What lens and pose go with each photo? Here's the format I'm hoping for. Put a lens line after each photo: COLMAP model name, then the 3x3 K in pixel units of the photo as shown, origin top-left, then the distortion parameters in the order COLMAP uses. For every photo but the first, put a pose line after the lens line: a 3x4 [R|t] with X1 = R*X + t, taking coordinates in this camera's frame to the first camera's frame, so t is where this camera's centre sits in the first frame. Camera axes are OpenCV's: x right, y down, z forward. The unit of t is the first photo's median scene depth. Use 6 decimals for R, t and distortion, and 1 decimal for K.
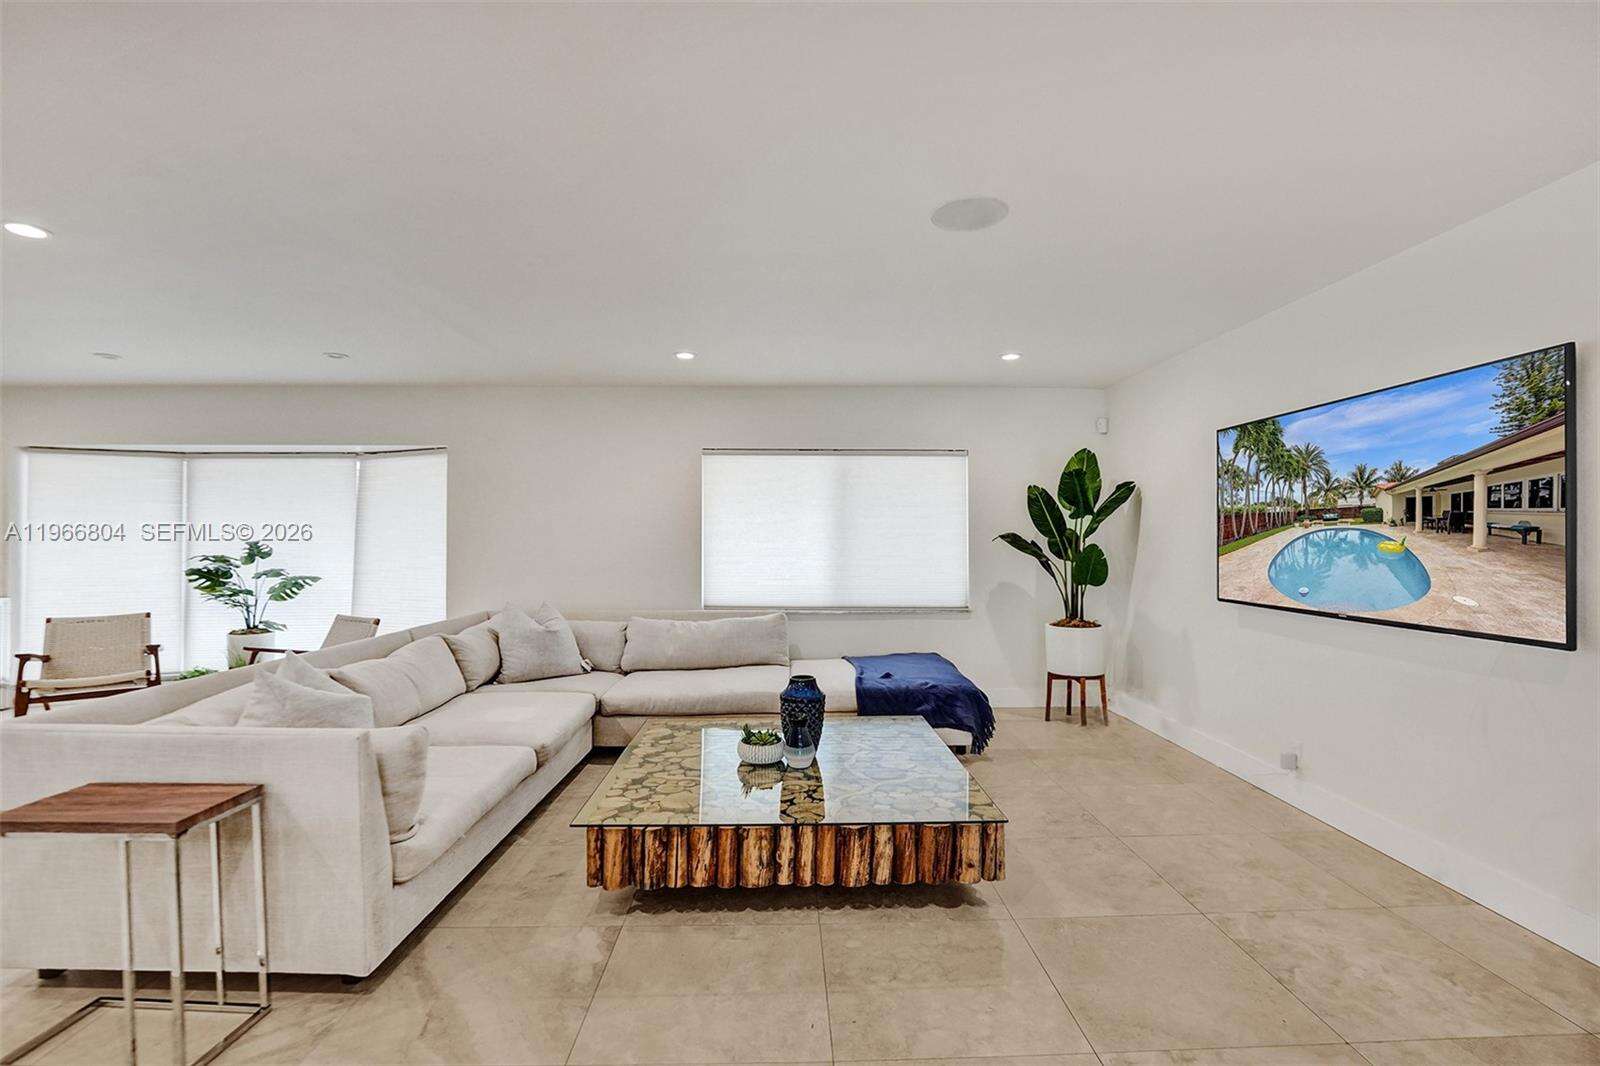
lens RADIAL K [[743.0, 0, 807.2], [0, 743.0, 527.4], [0, 0, 1]] dist [-0.032900, 0.003799]
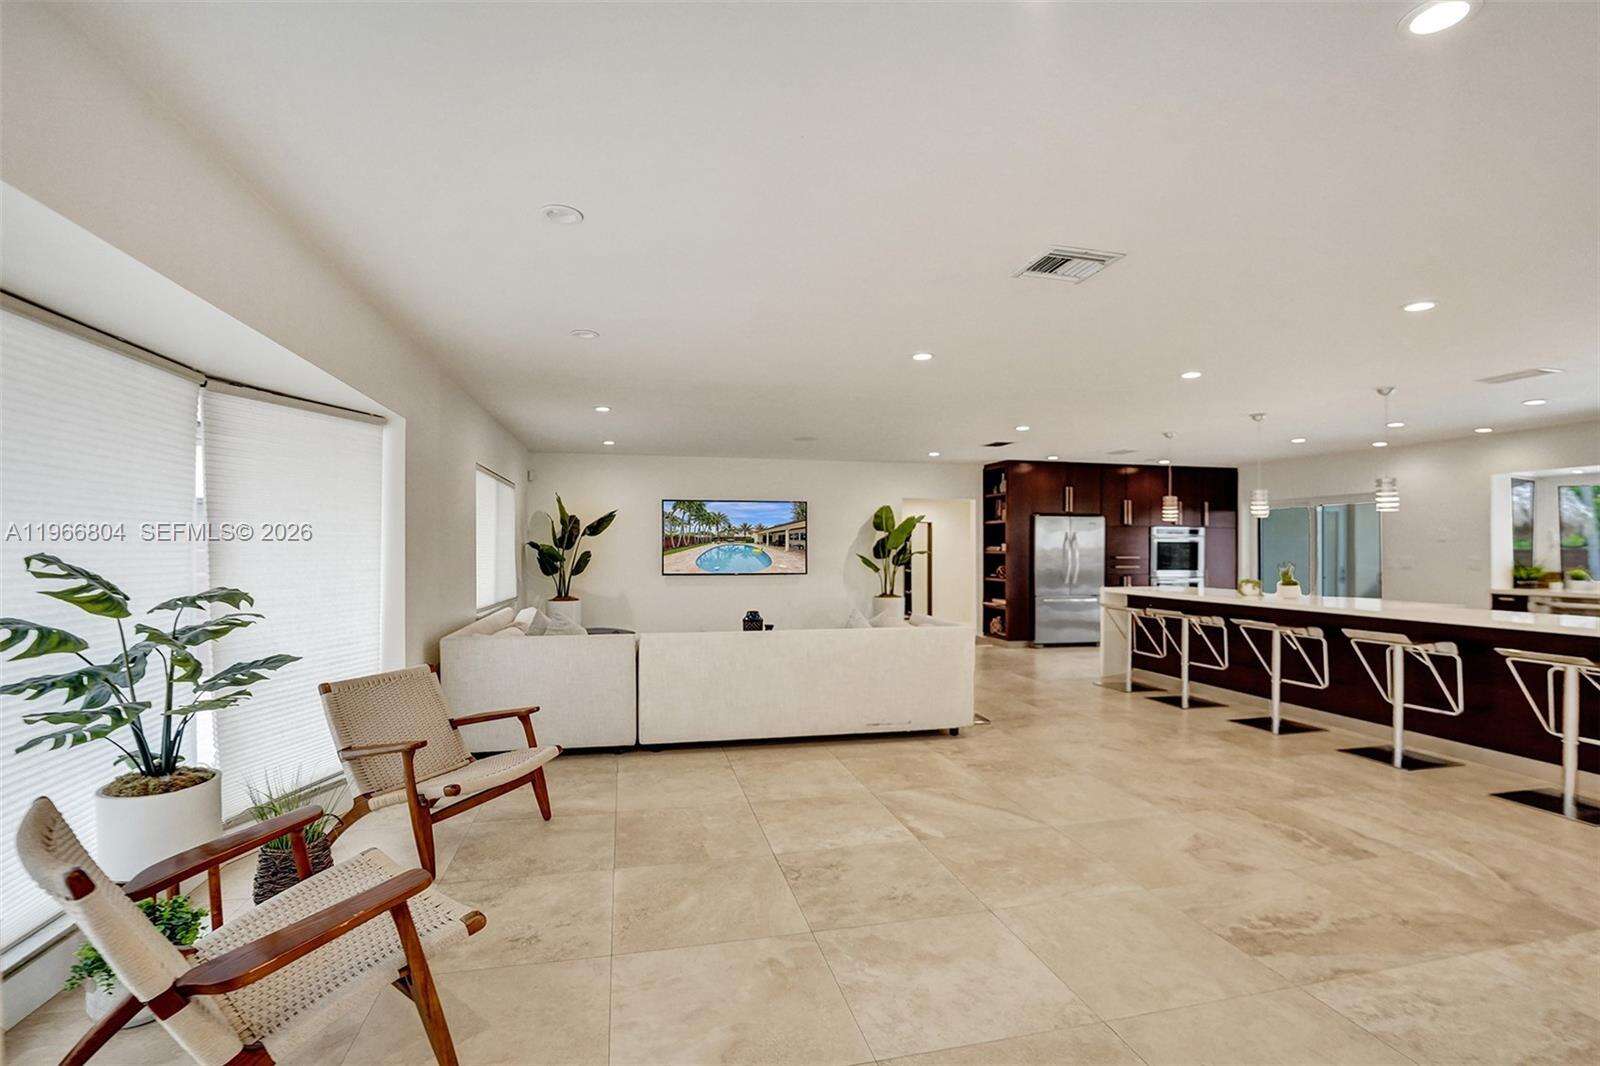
lens RADIAL K [[743.0, 0, 794.1], [0, 743.0, 545.2], [0, 0, 1]] dist [-0.032900, 0.003799]
pose [[-0.187218, 0.007078, 0.982293, -2.011029], [-0.010084, 0.999908, -0.009127, 0.027272], [-0.982267, -0.011614, -0.187130, 1.217595]]
